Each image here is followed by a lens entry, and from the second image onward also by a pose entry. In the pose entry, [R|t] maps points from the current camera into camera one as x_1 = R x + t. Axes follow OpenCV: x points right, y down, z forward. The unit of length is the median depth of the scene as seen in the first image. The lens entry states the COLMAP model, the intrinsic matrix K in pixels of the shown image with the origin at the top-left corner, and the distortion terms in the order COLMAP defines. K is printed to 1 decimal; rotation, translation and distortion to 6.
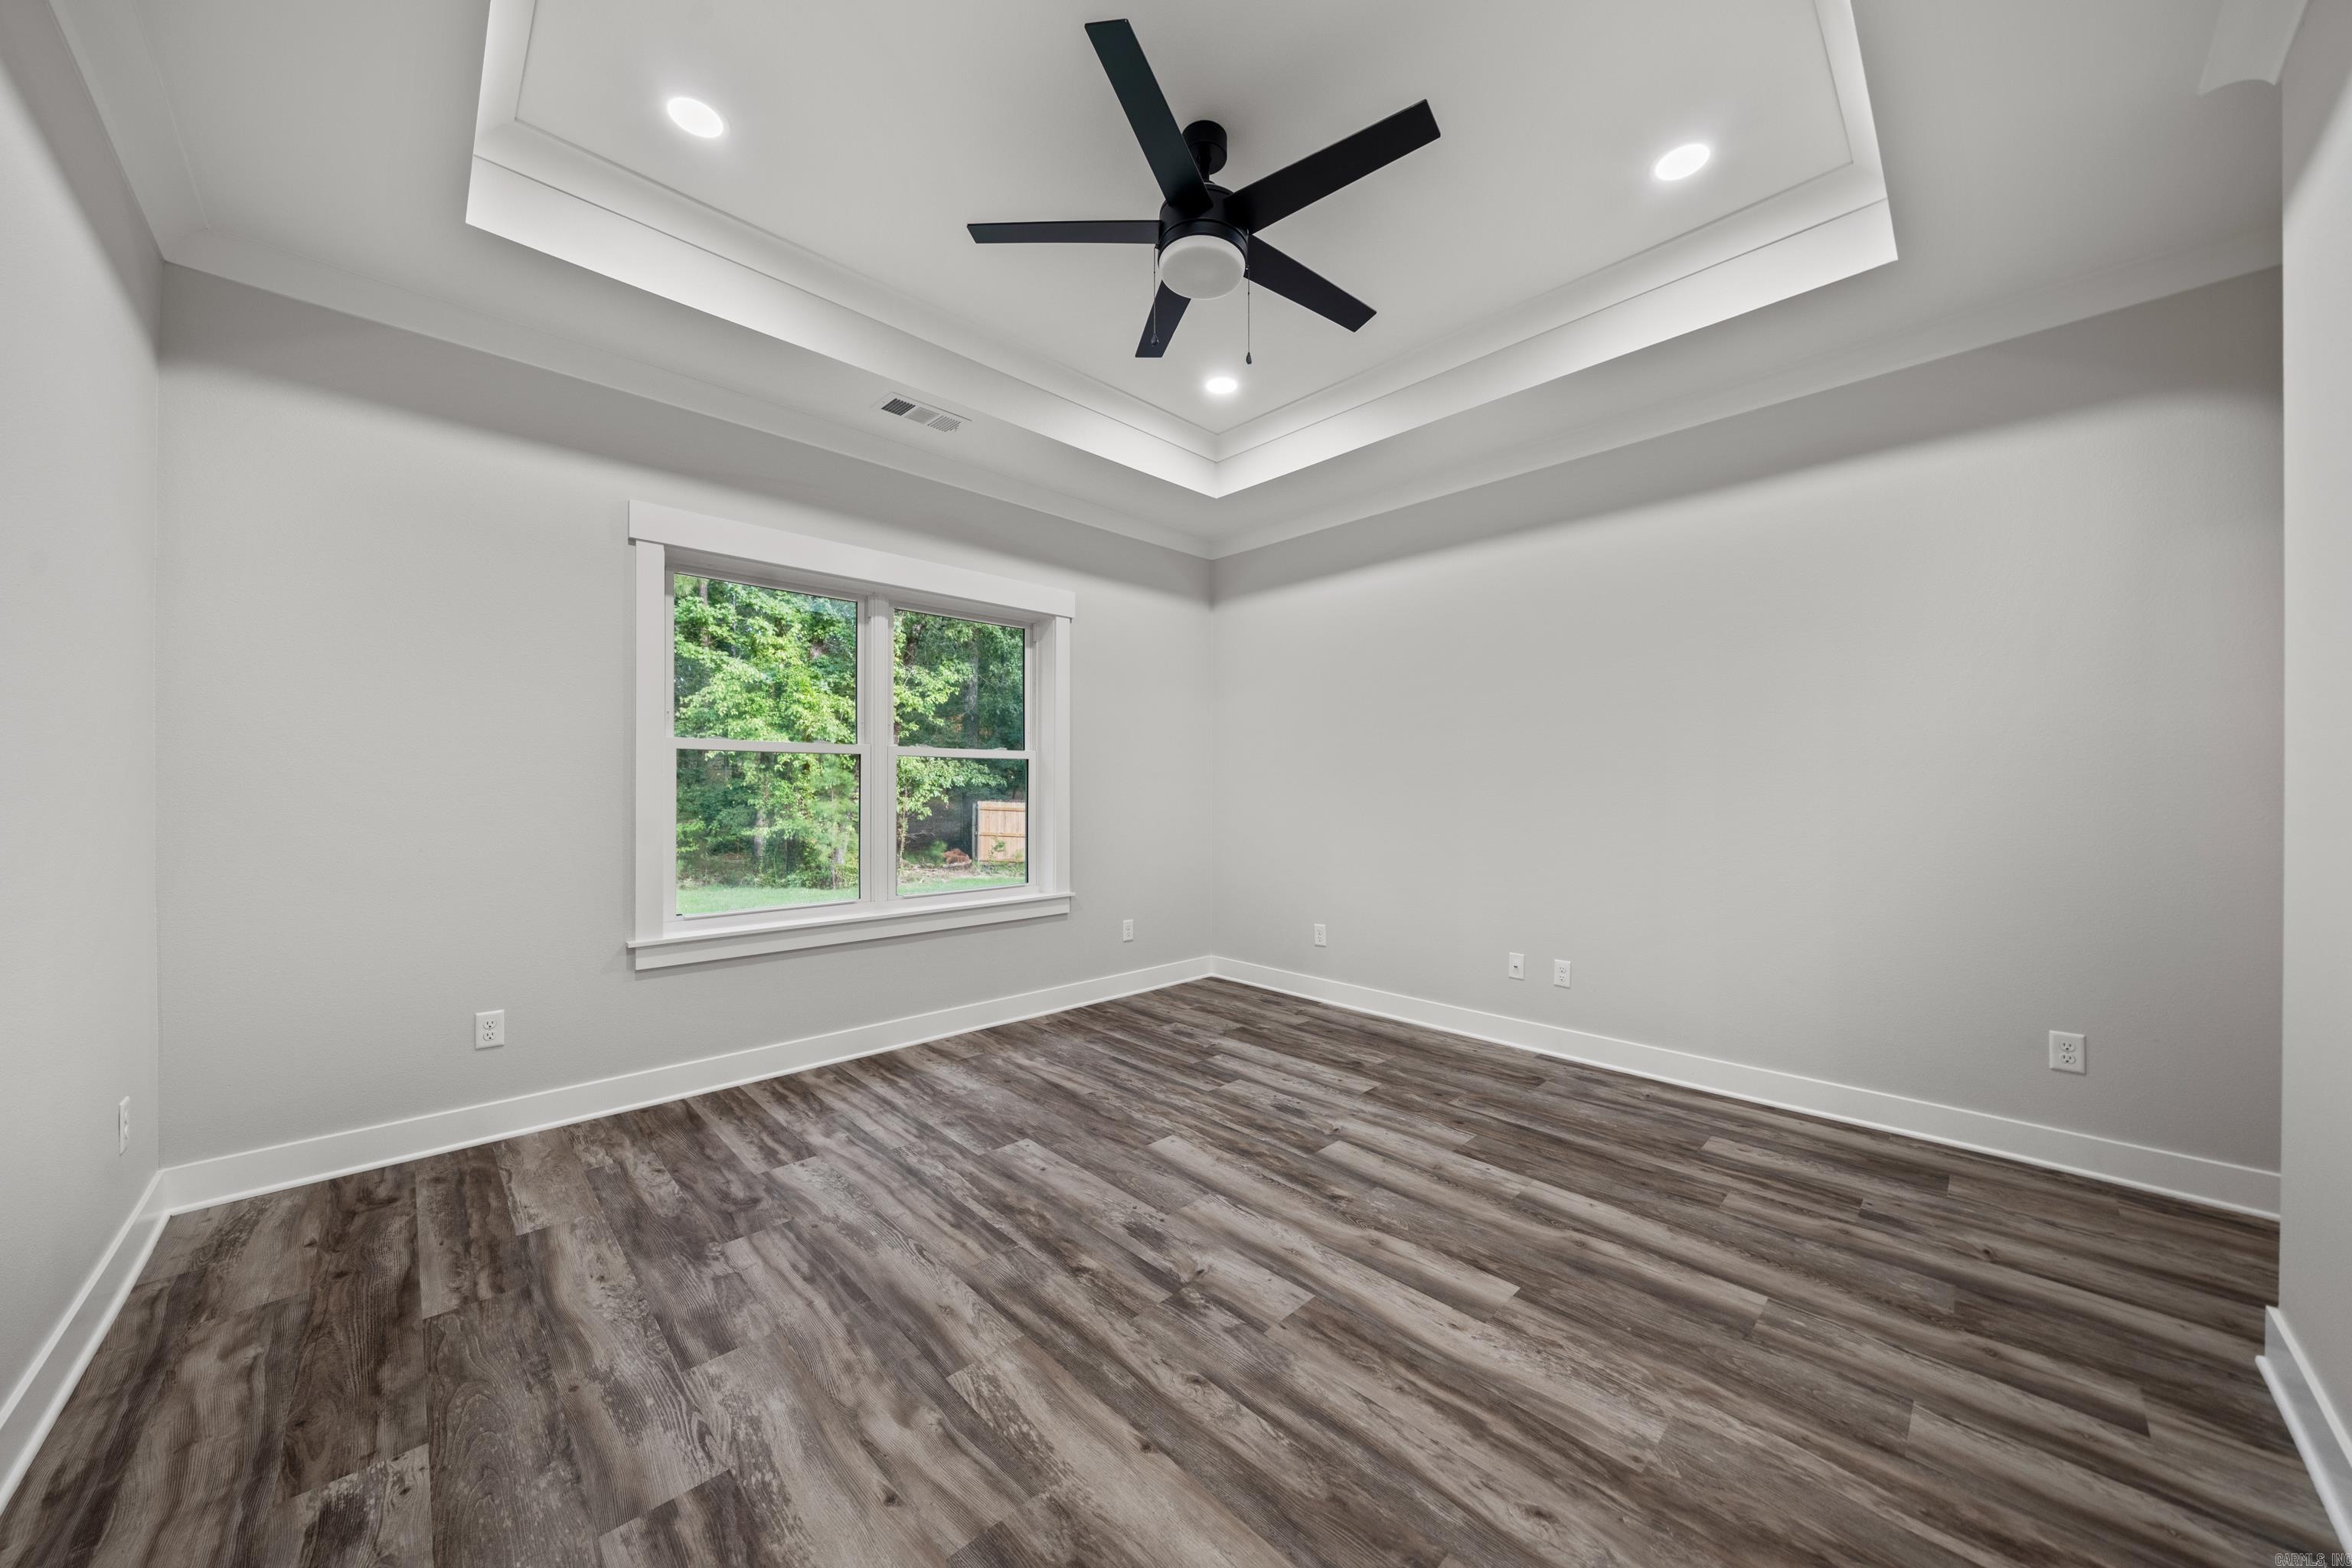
lens RADIAL K [[821.5, 0, 1176.3], [0, 821.5, 780.8], [0, 0, 1]] dist [-0.000315, -0.000106]
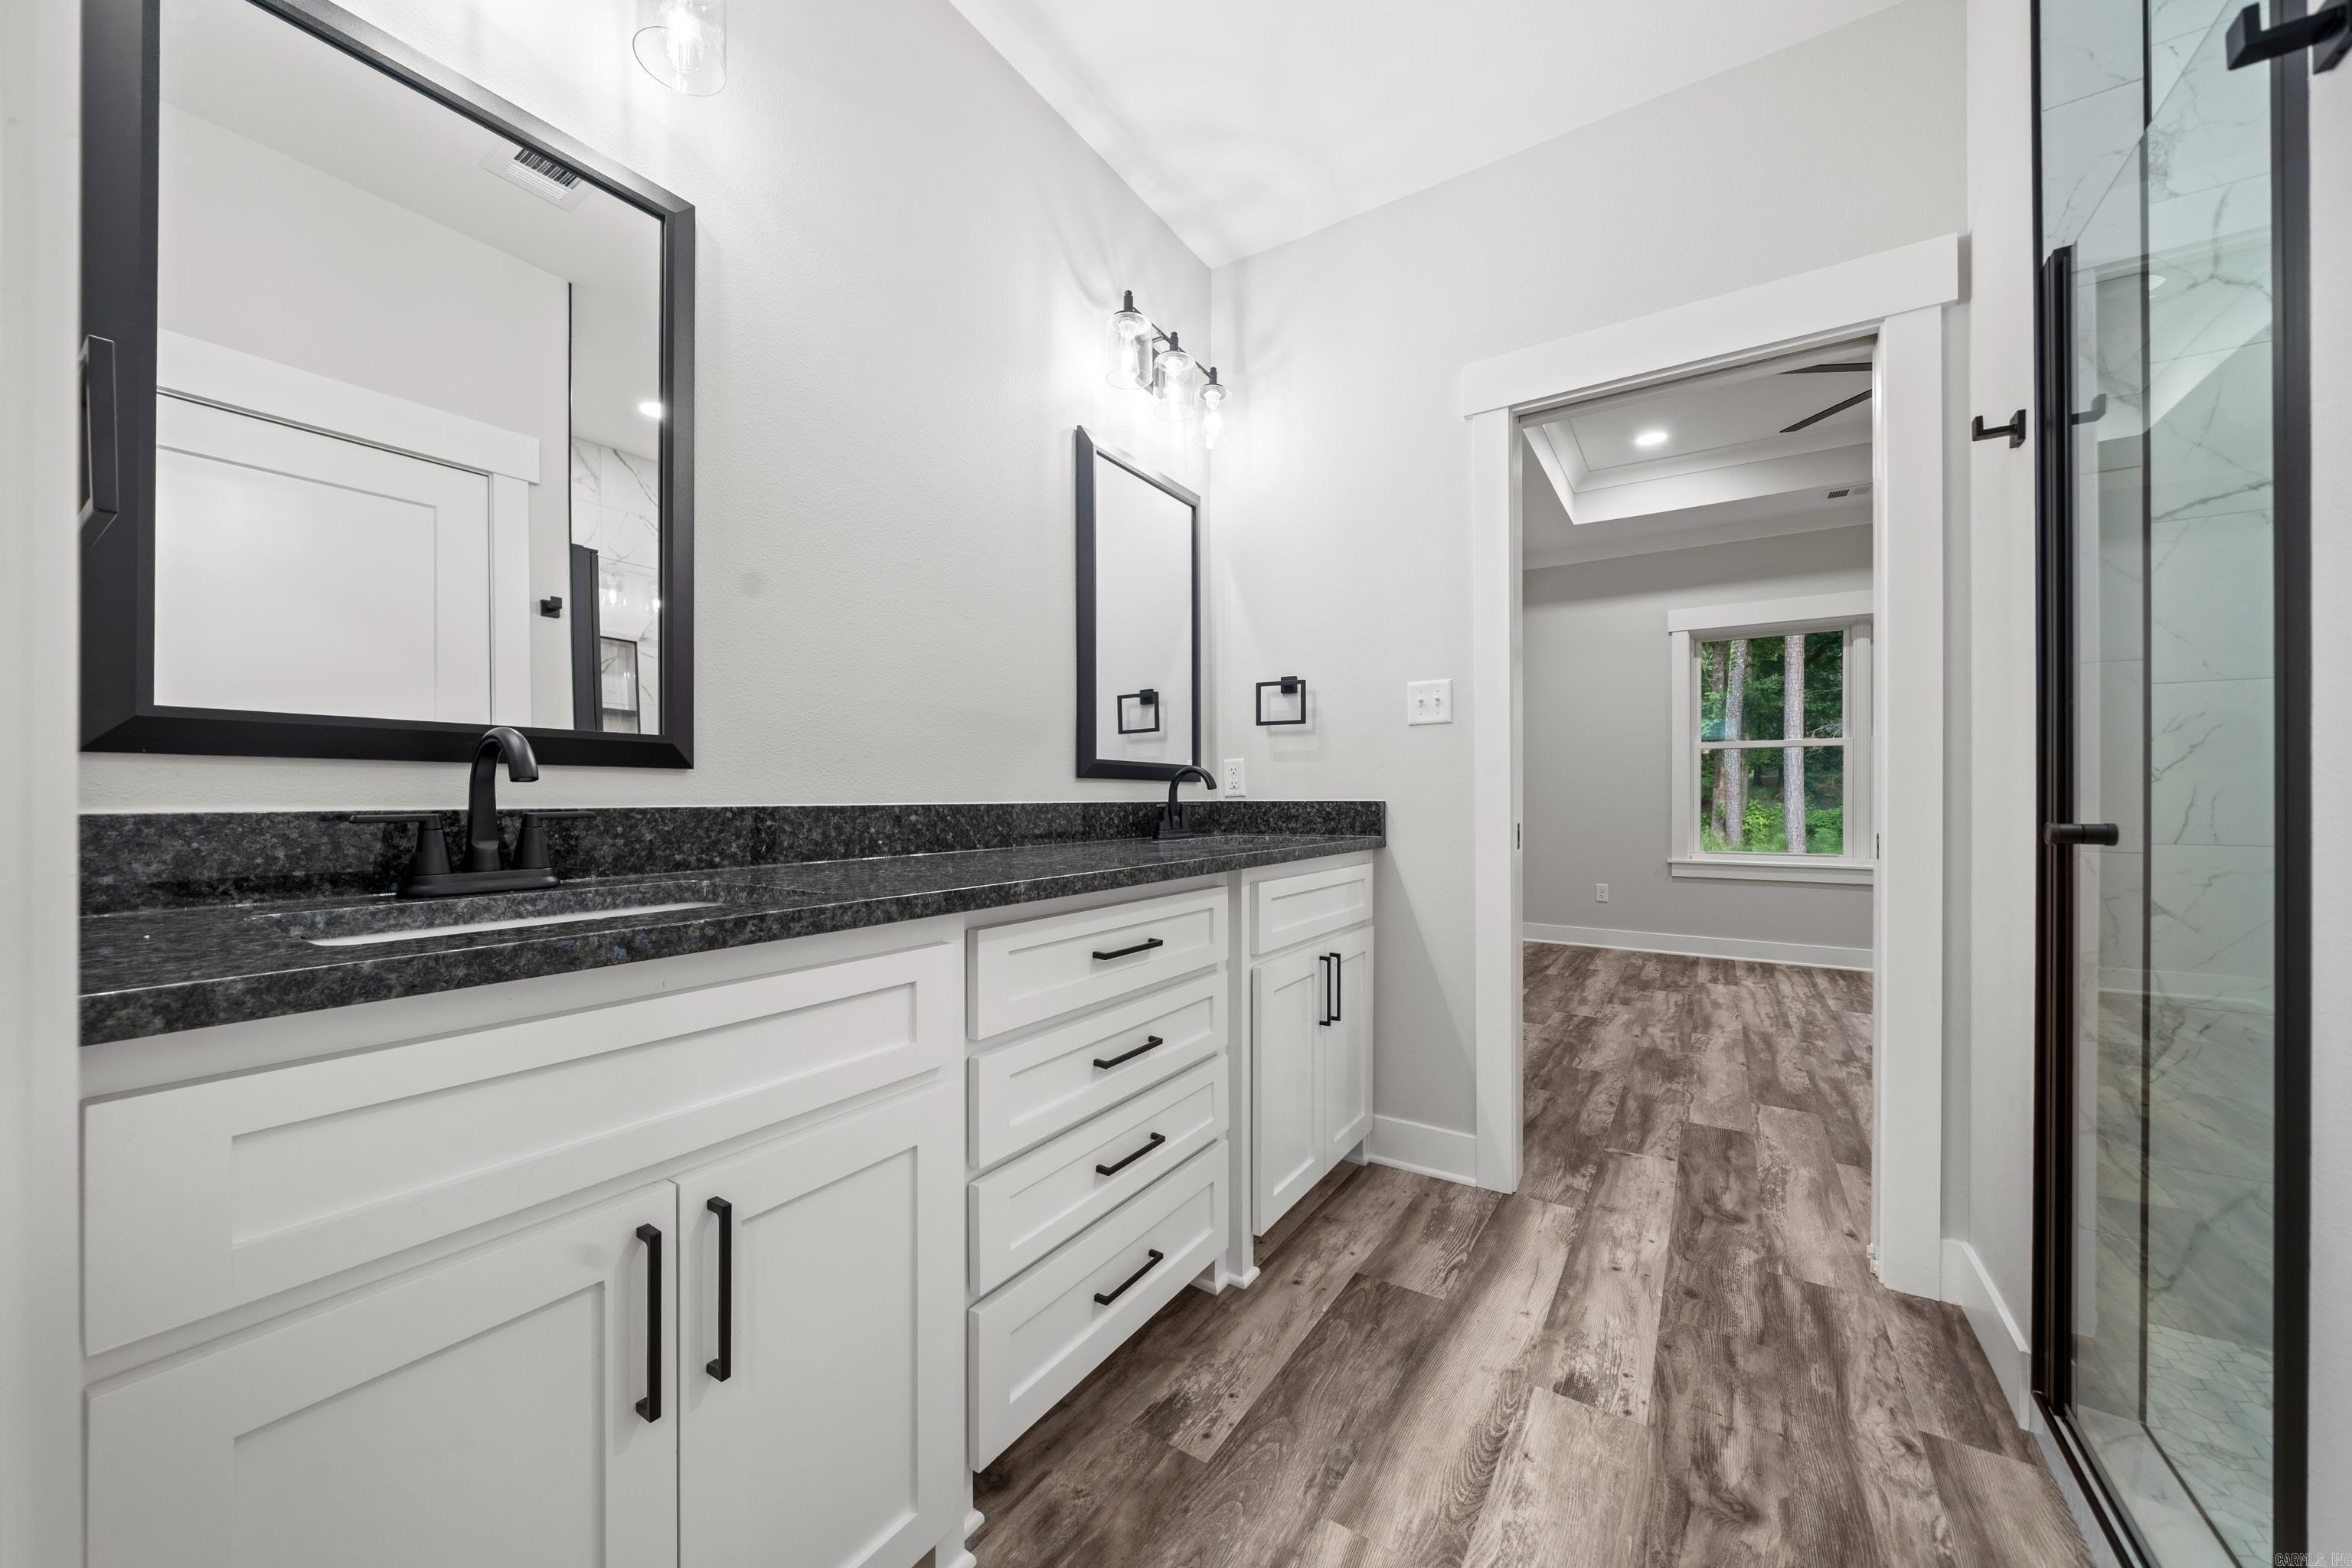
lens RADIAL K [[821.5, 0, 1175.8], [0, 821.5, 793.6], [0, 0, 1]] dist [-0.000315, -0.000106]
pose [[0.228212, -0.000473, -0.973611, 1.557570], [0.016096, 0.999865, 0.003287, 0.053162], [0.973478, -0.016421, 0.228188, -0.850373]]
